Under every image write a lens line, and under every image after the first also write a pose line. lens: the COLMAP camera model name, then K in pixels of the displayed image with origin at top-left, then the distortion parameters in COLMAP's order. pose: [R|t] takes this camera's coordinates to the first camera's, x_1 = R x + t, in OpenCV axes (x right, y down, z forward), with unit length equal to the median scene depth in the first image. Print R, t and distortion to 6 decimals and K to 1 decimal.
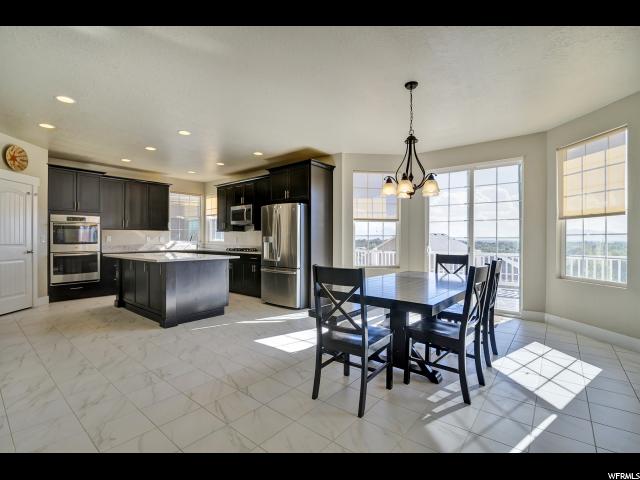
lens RADIAL K [[297.7, 0, 320.0], [0, 297.7, 238.3], [0, 0, 1]] dist [-0.019979, -0.000139]
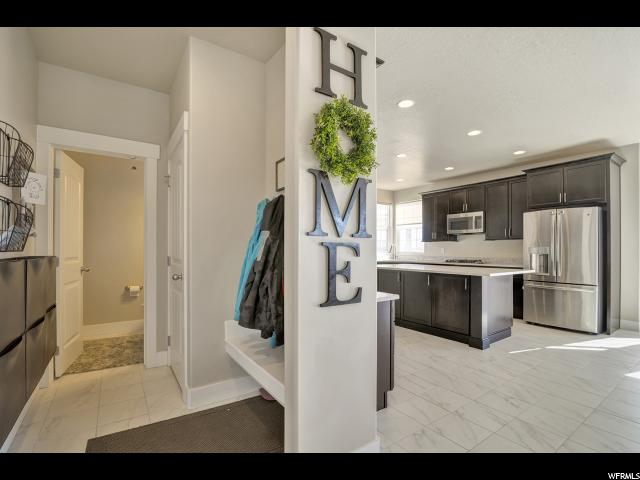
lens RADIAL K [[298.9, 0, 320.6], [0, 298.9, 250.0], [0, 0, 1]] dist [-0.023131, -0.000071]
pose [[0.959761, 0.002005, -0.280812, -0.527977], [-0.000072, 0.999976, 0.006891, -0.003351], [0.280819, -0.006594, 0.959738, 0.000465]]
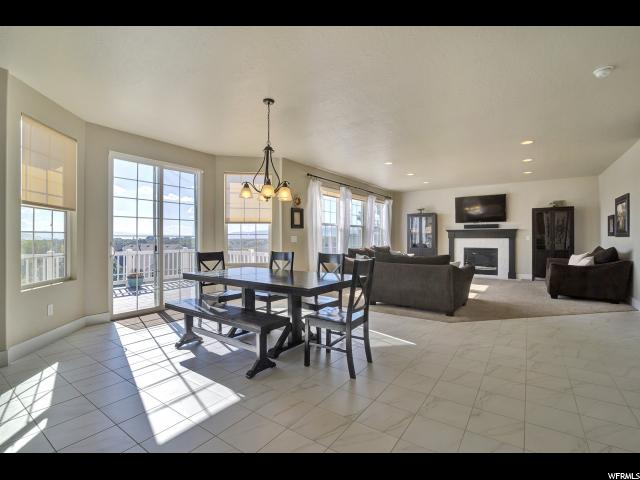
lens RADIAL K [[297.7, 0, 320.0], [0, 297.7, 238.3], [0, 0, 1]] dist [-0.019979, -0.000139]
pose [[-0.070359, -0.004839, 0.997510, -0.461234], [-0.002971, 0.999985, 0.004641, -0.000271], [-0.997517, -0.002637, -0.070372, 0.488059]]
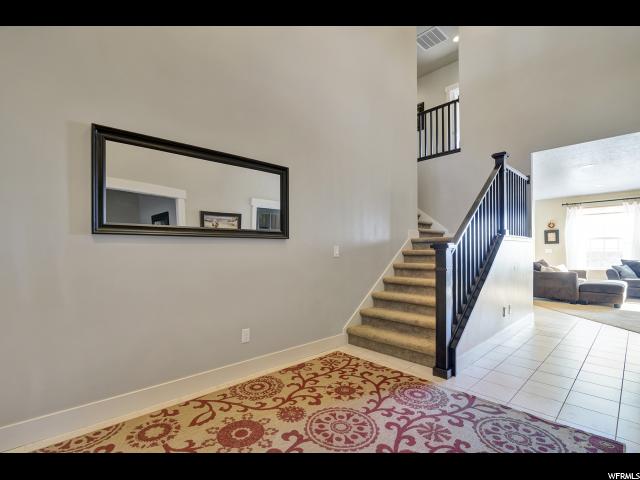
lens RADIAL K [[297.7, 0, 320.0], [0, 297.7, 238.3], [0, 0, 1]] dist [-0.019979, -0.000139]
pose [[0.990388, -0.010841, -0.137889, -0.379240], [0.005609, 0.999252, -0.038273, -0.007170], [0.138201, 0.037132, 0.989708, -1.310783]]
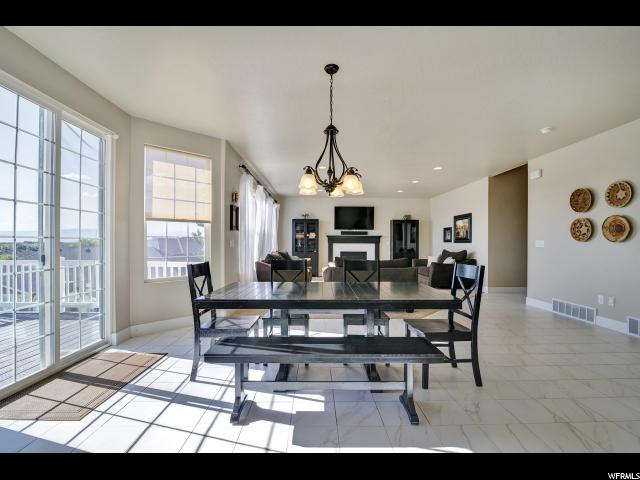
lens RADIAL K [[294.6, 0, 319.8], [0, 294.6, 242.5], [0, 0, 1]] dist [-0.020870, -0.000255]
pose [[-0.643694, -0.006352, 0.765256, -0.188951], [-0.009981, 0.999950, -0.000096, 0.002232], [-0.765218, -0.007700, -0.643726, 0.877484]]
